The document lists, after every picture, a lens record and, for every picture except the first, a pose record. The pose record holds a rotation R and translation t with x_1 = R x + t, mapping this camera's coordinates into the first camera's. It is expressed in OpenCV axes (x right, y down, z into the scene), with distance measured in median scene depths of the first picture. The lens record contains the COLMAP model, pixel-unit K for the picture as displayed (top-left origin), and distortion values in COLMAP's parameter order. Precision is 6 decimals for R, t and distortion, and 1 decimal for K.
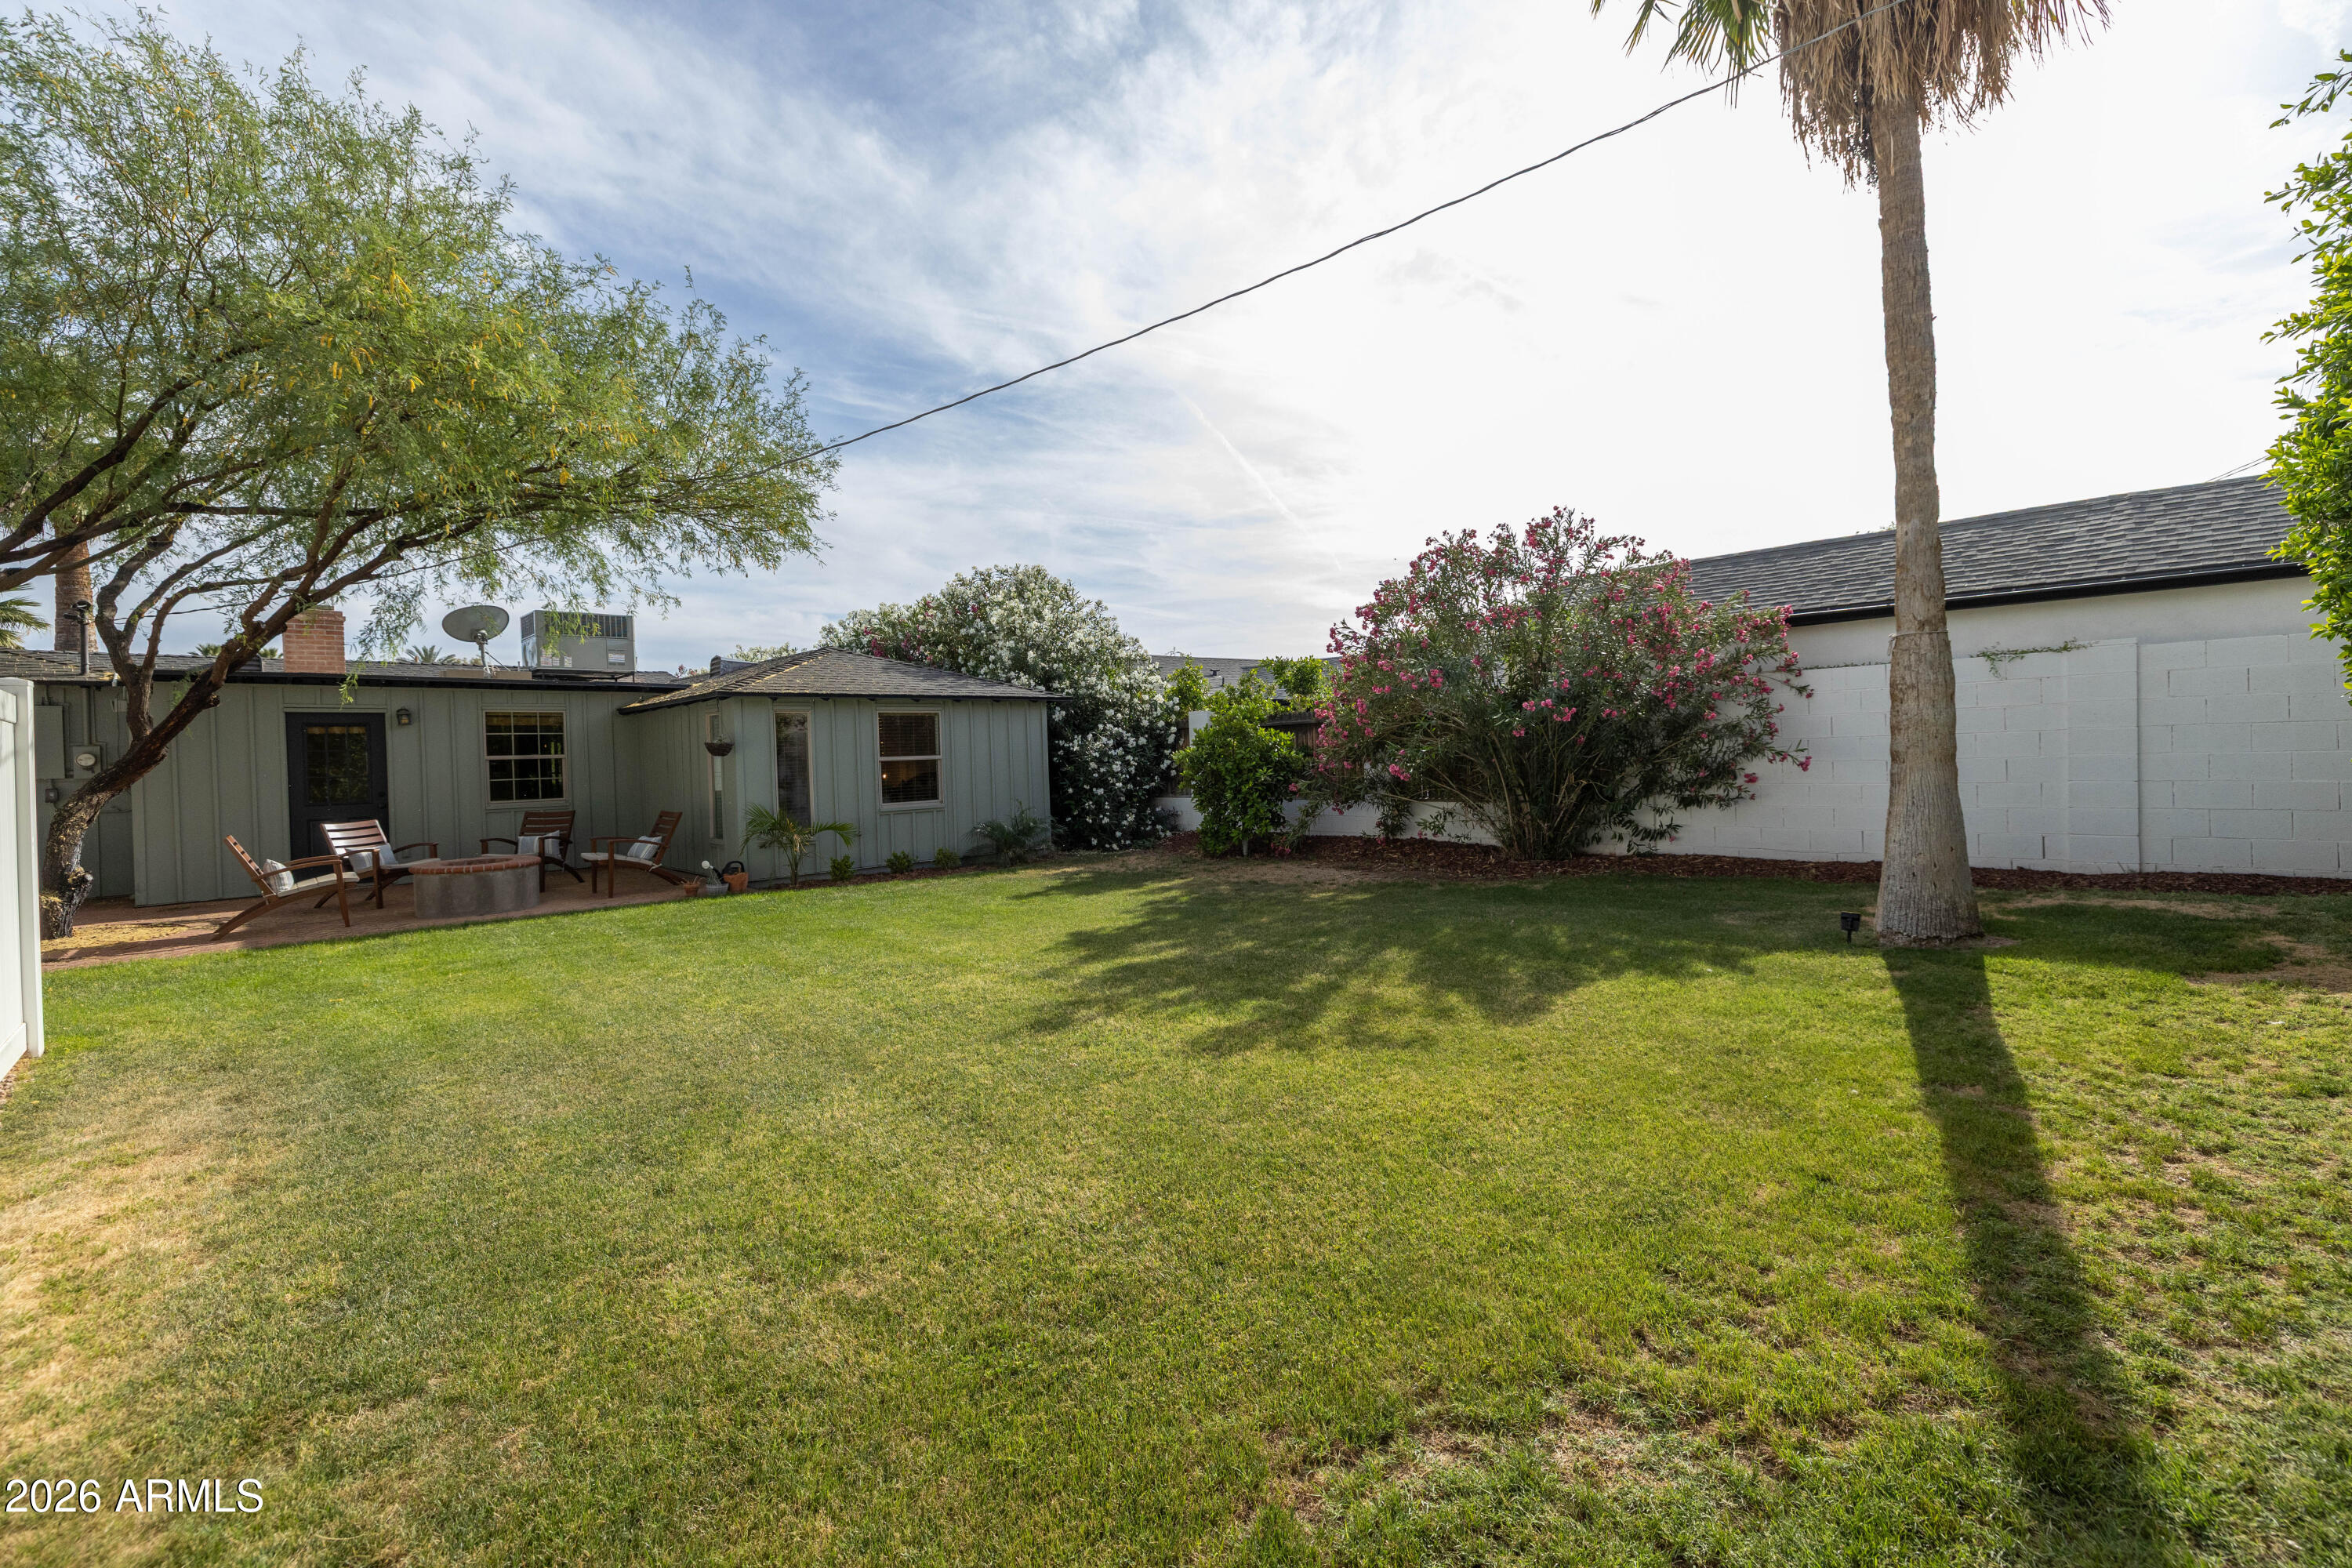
lens RADIAL K [[973.6, 0, 1170.9], [0, 973.6, 763.4], [0, 0, 1]] dist [0.000296, 0.000073]
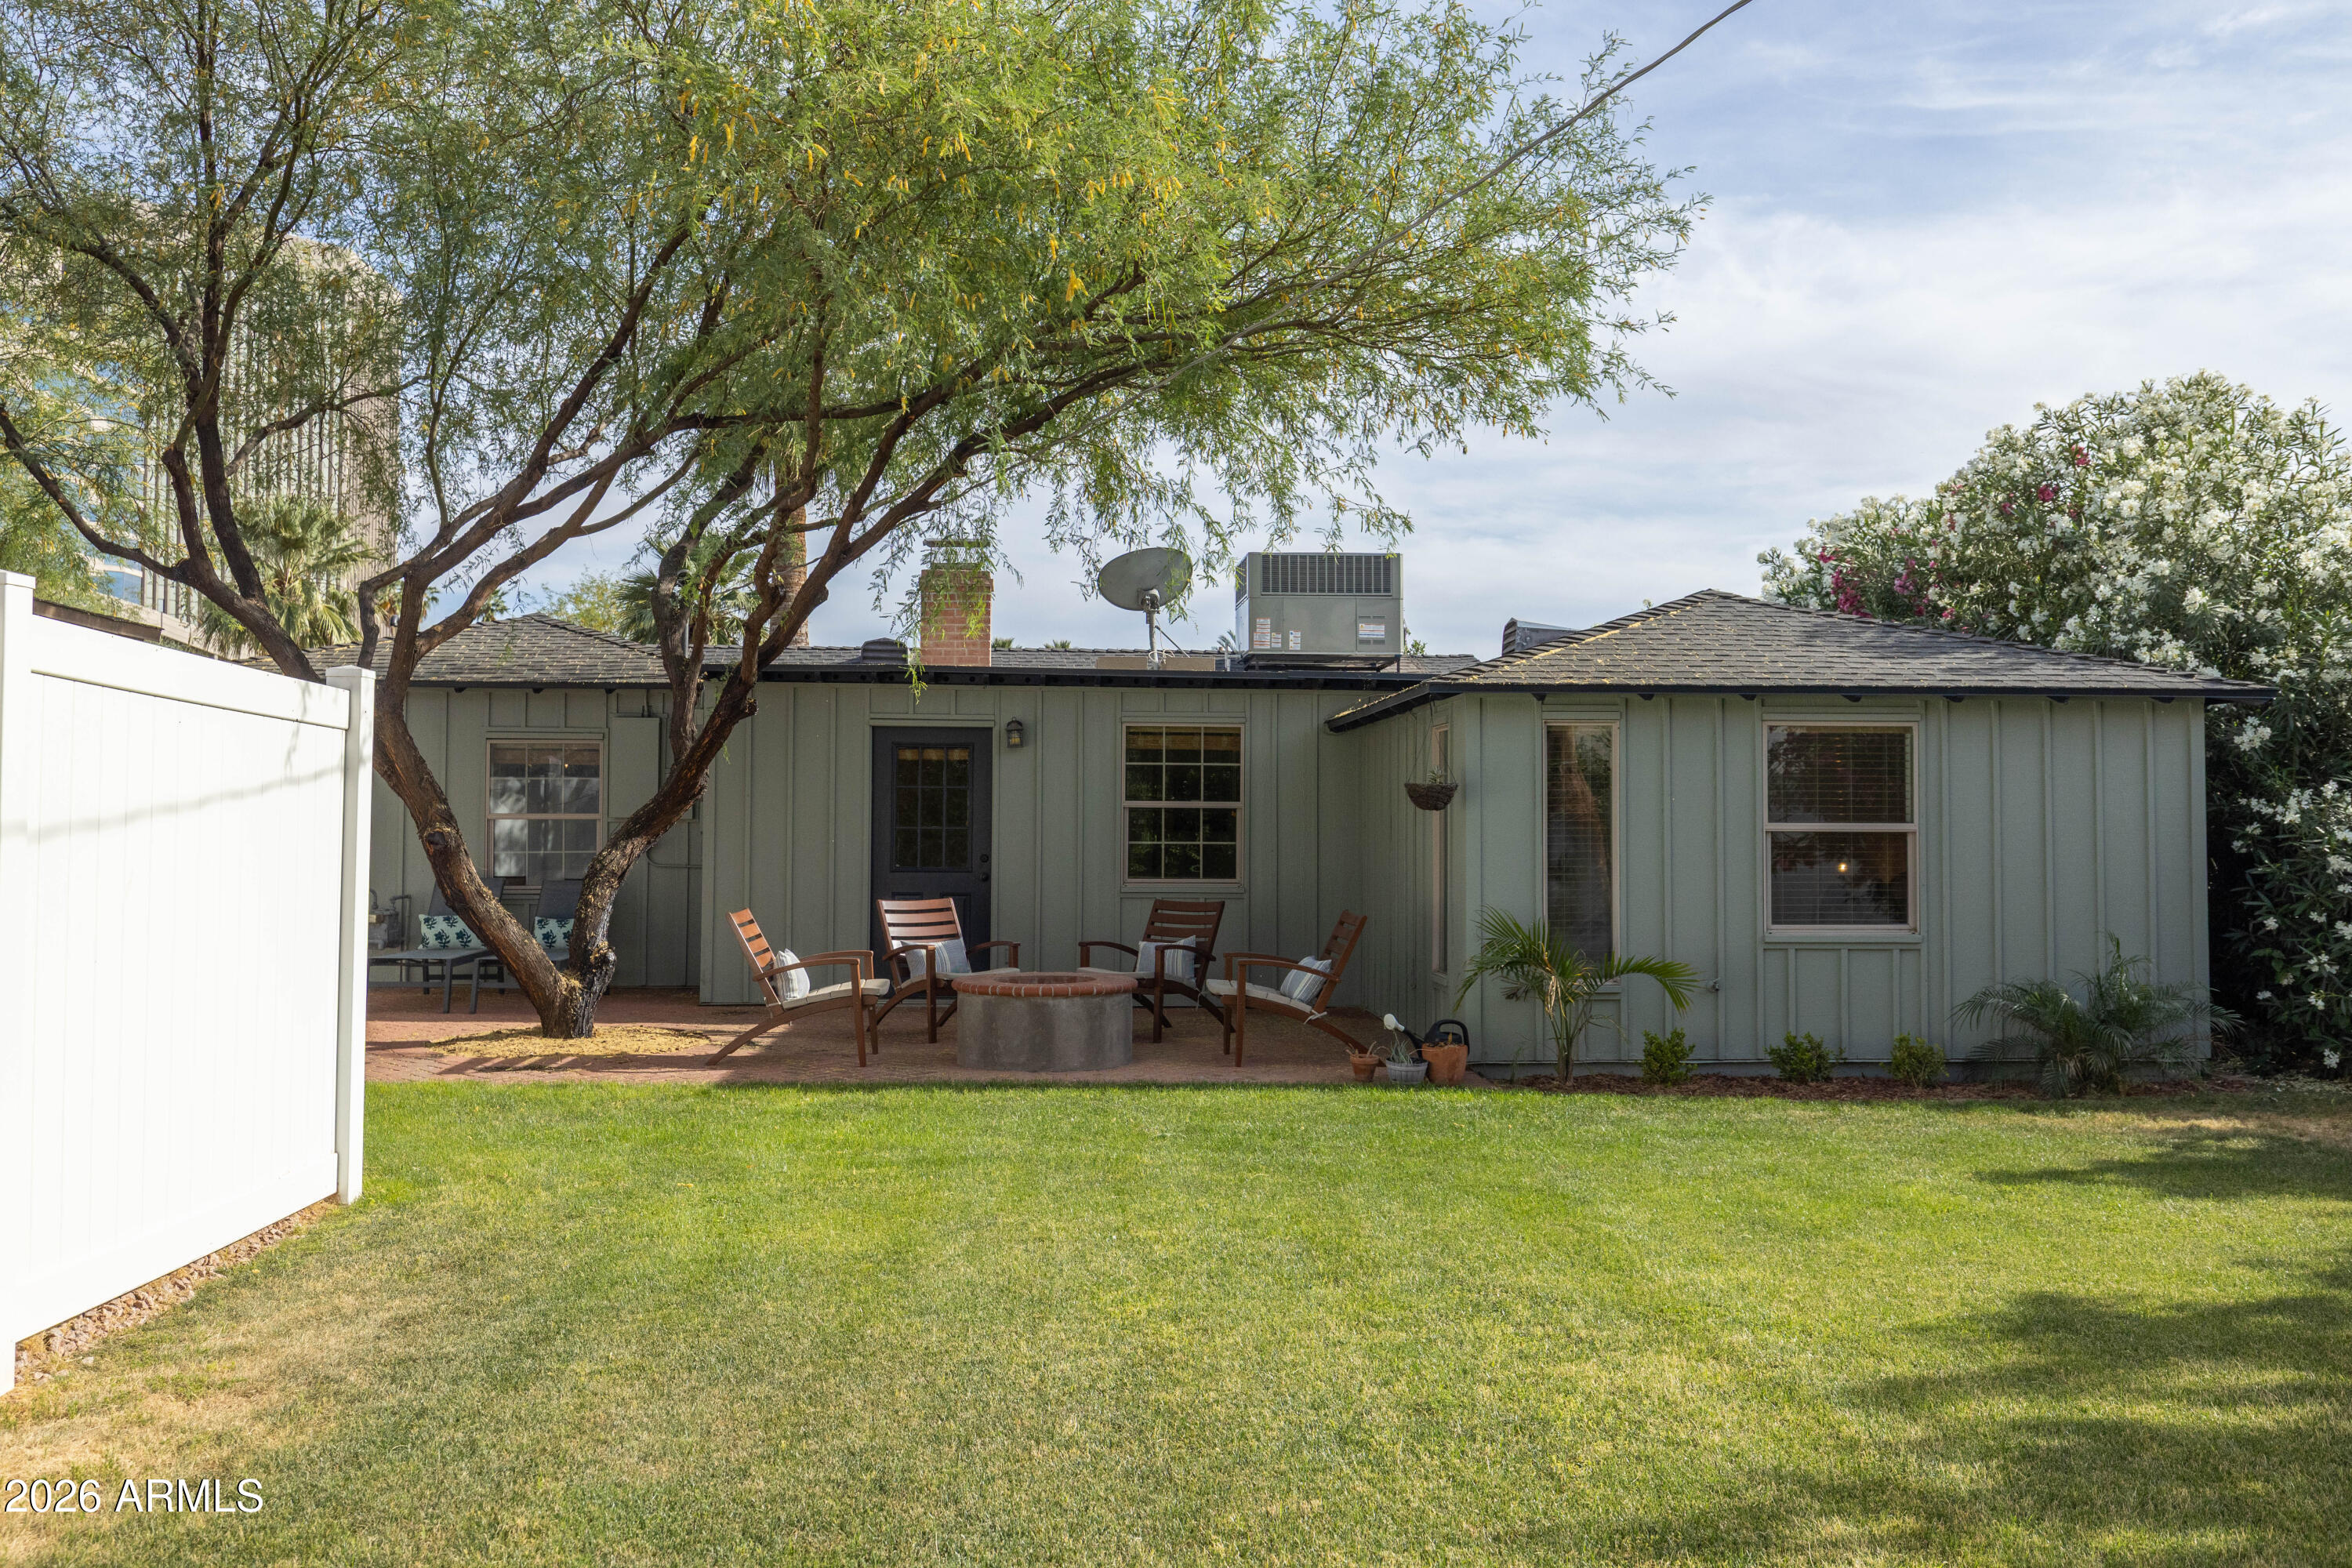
lens RADIAL K [[1937.9, 0, 1176.0], [0, 1937.9, 784.0], [0, 0, 1]] dist [0.004469, -0.001505]
pose [[0.765367, 0.017386, -0.643359, 0.075684], [-0.035720, 0.999242, -0.015491, -0.000802], [0.642602, 0.034837, 0.765408, 0.124229]]
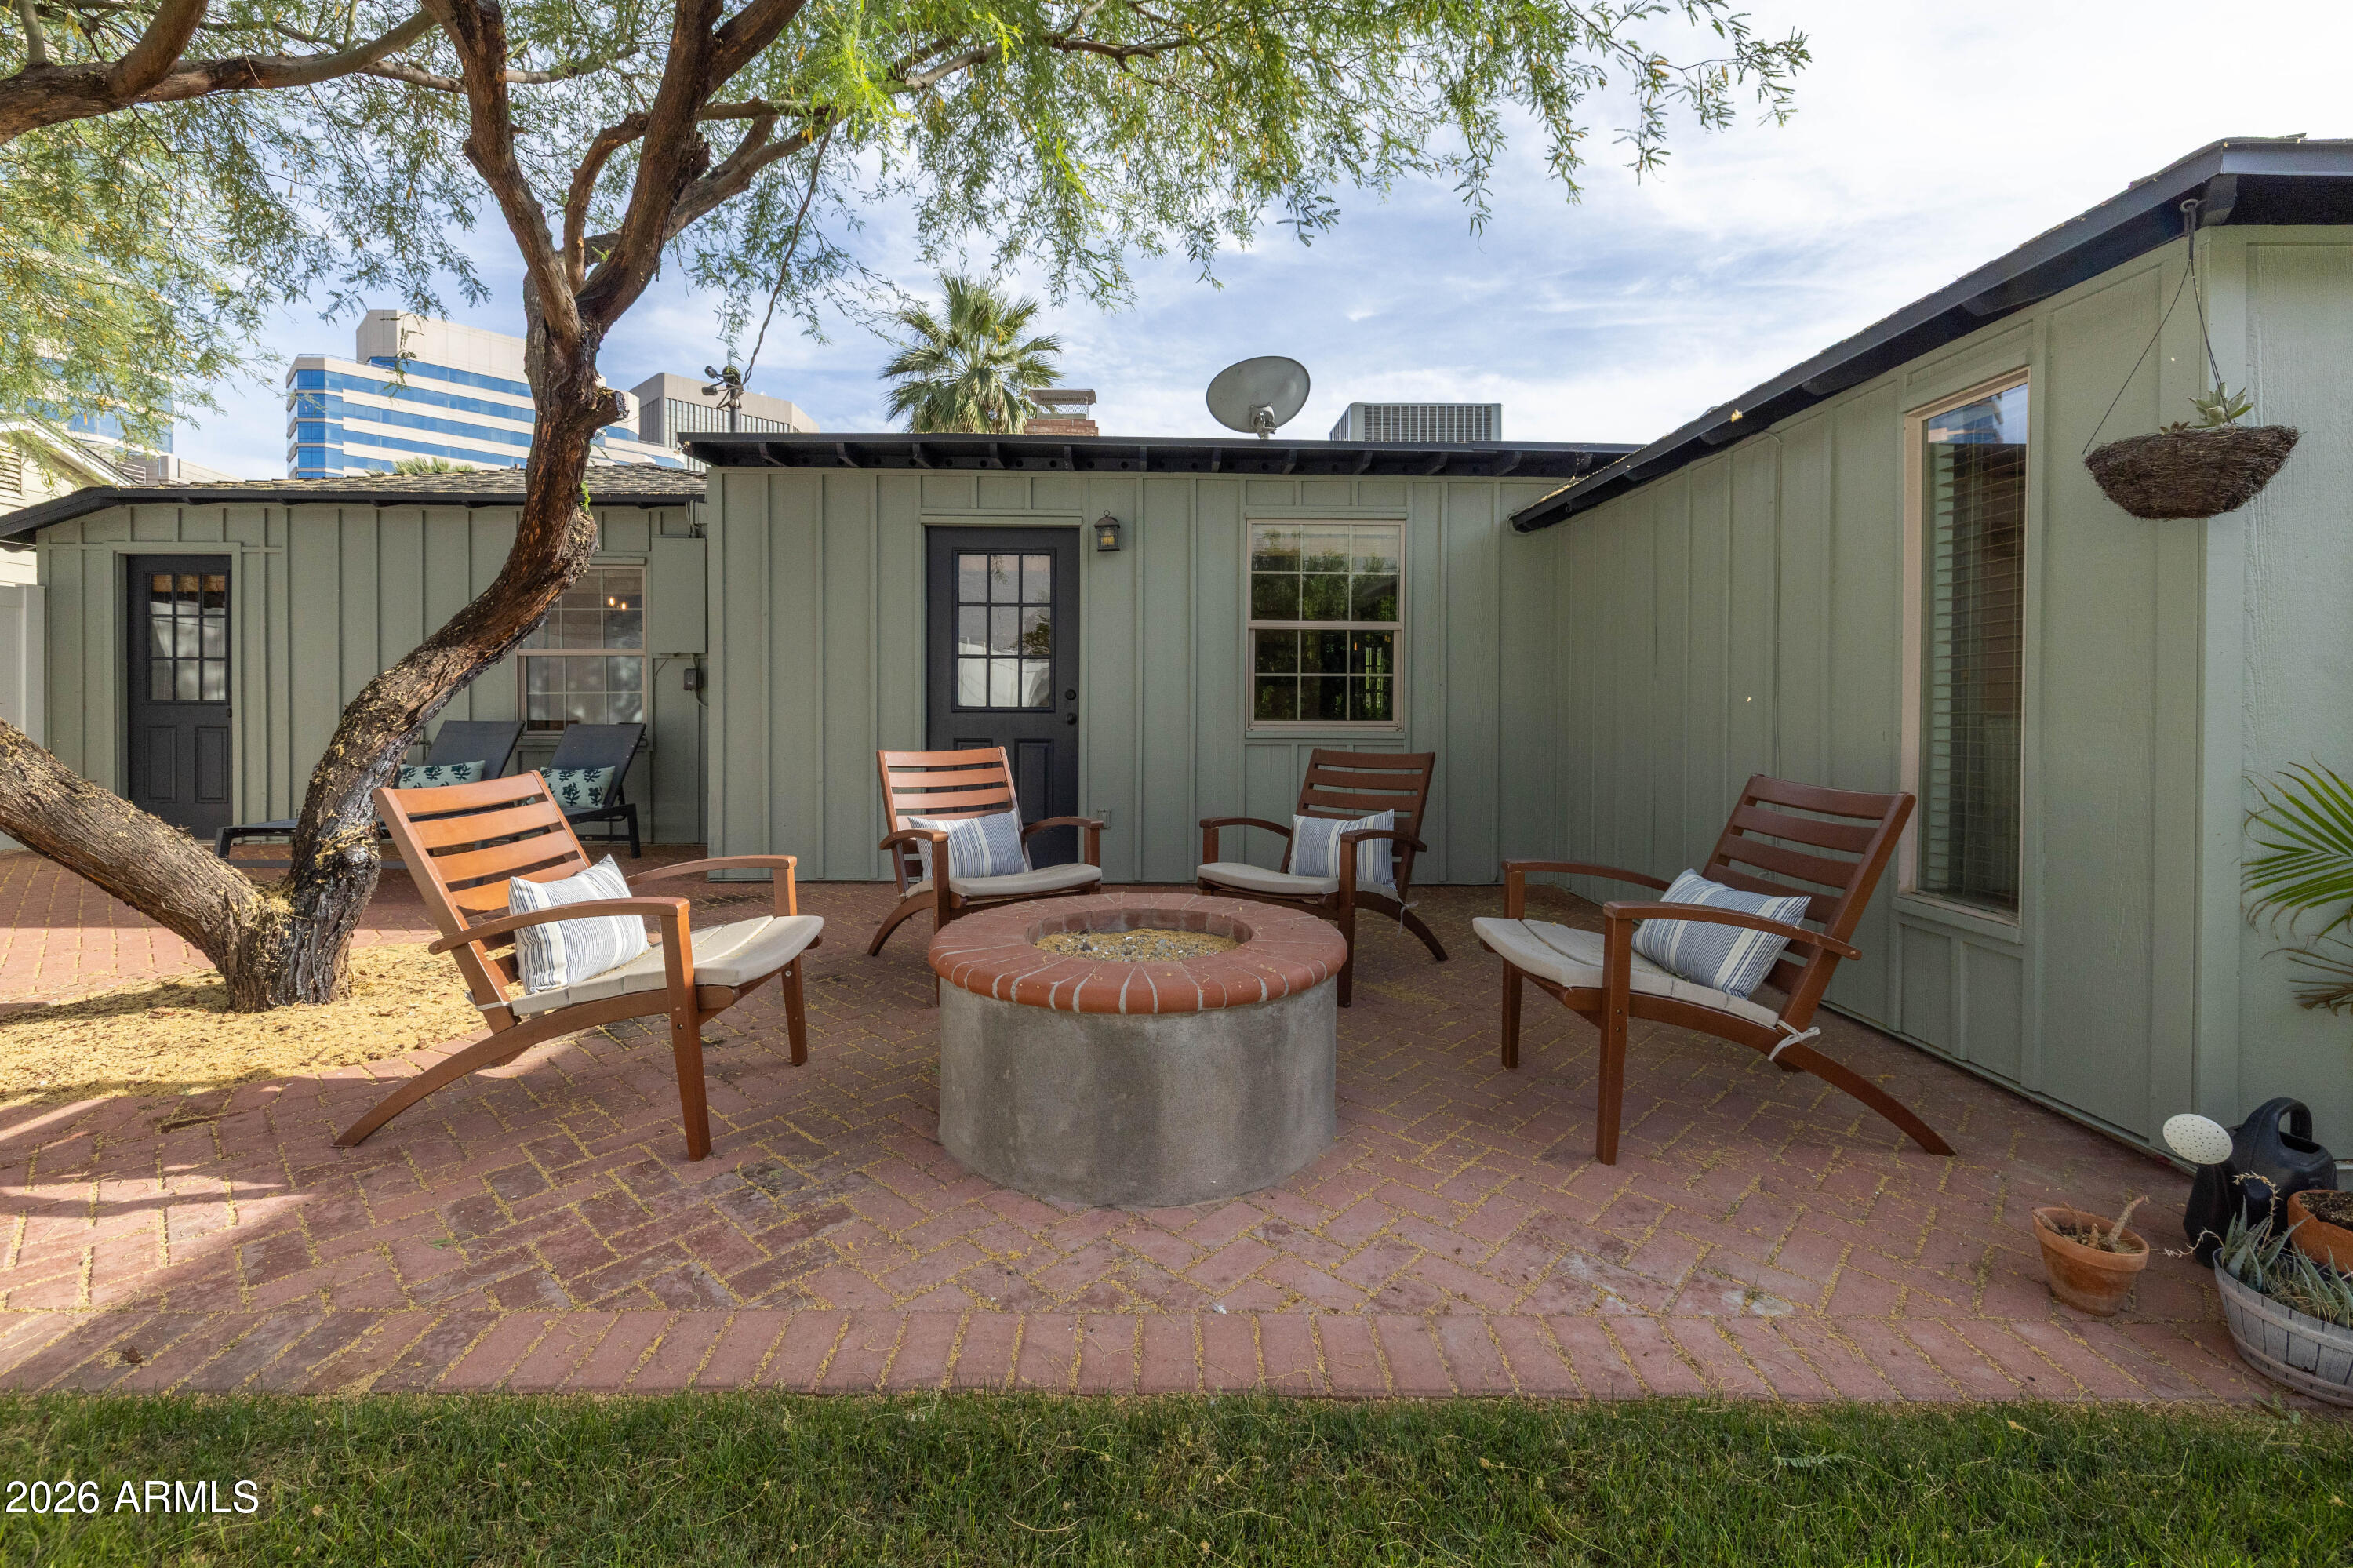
lens RADIAL K [[974.1, 0, 1171.4], [0, 974.1, 763.4], [0, 0, 1]] dist [0.000296, 0.000073]
pose [[0.730945, 0.069872, -0.678850, -0.424217], [-0.032834, 0.997193, 0.067284, 0.030266], [0.681646, -0.026891, 0.731188, 0.651417]]
